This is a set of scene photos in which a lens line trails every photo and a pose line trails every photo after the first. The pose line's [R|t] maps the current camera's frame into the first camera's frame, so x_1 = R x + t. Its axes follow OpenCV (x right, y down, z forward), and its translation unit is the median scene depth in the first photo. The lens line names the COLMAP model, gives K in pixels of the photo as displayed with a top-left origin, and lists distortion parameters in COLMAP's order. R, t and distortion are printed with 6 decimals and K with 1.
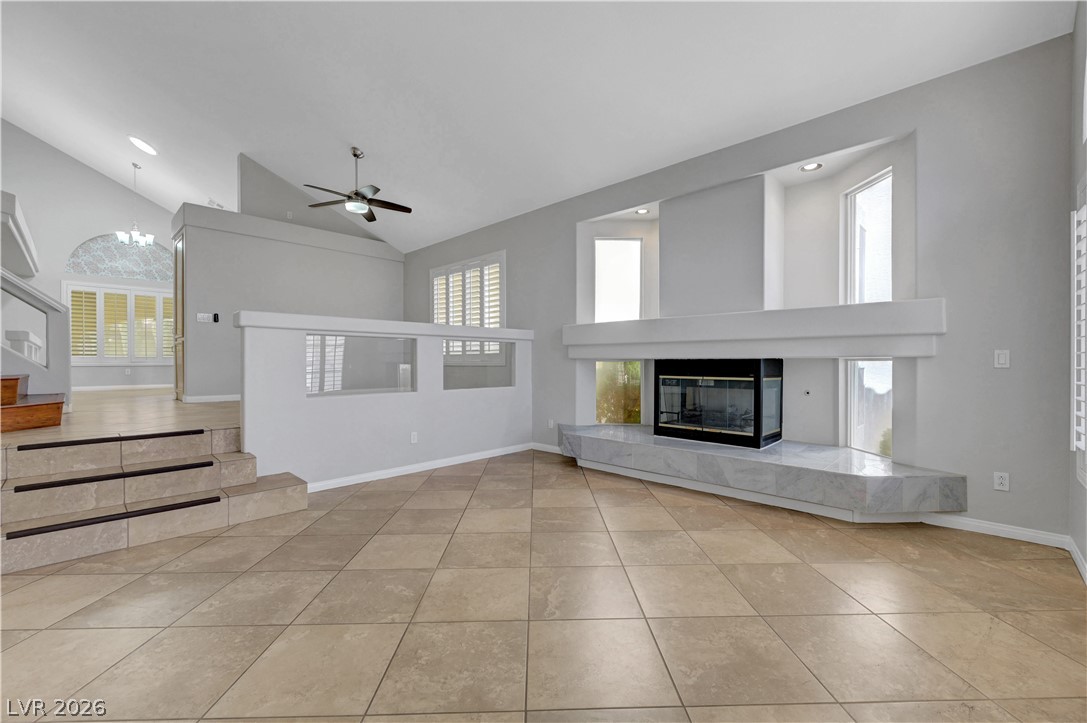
lens RADIAL K [[443.1, 0, 550.3], [0, 443.1, 362.8], [0, 0, 1]] dist [-0.001178, 0.000180]
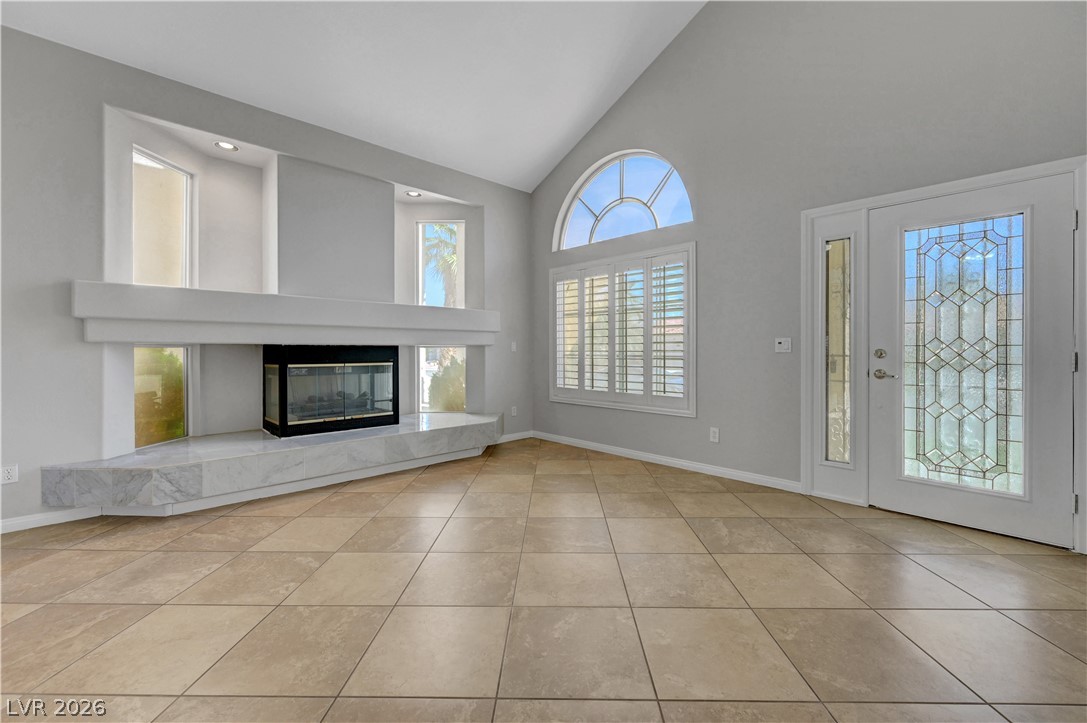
lens RADIAL K [[443.1, 0, 543.6], [0, 443.1, 349.7], [0, 0, 1]] dist [-0.015962, 0.000208]
pose [[0.063405, 0.004052, 0.997980, -0.588086], [0.006320, 0.999970, -0.004461, 0.008133], [-0.997968, 0.006590, 0.063377, 0.506995]]
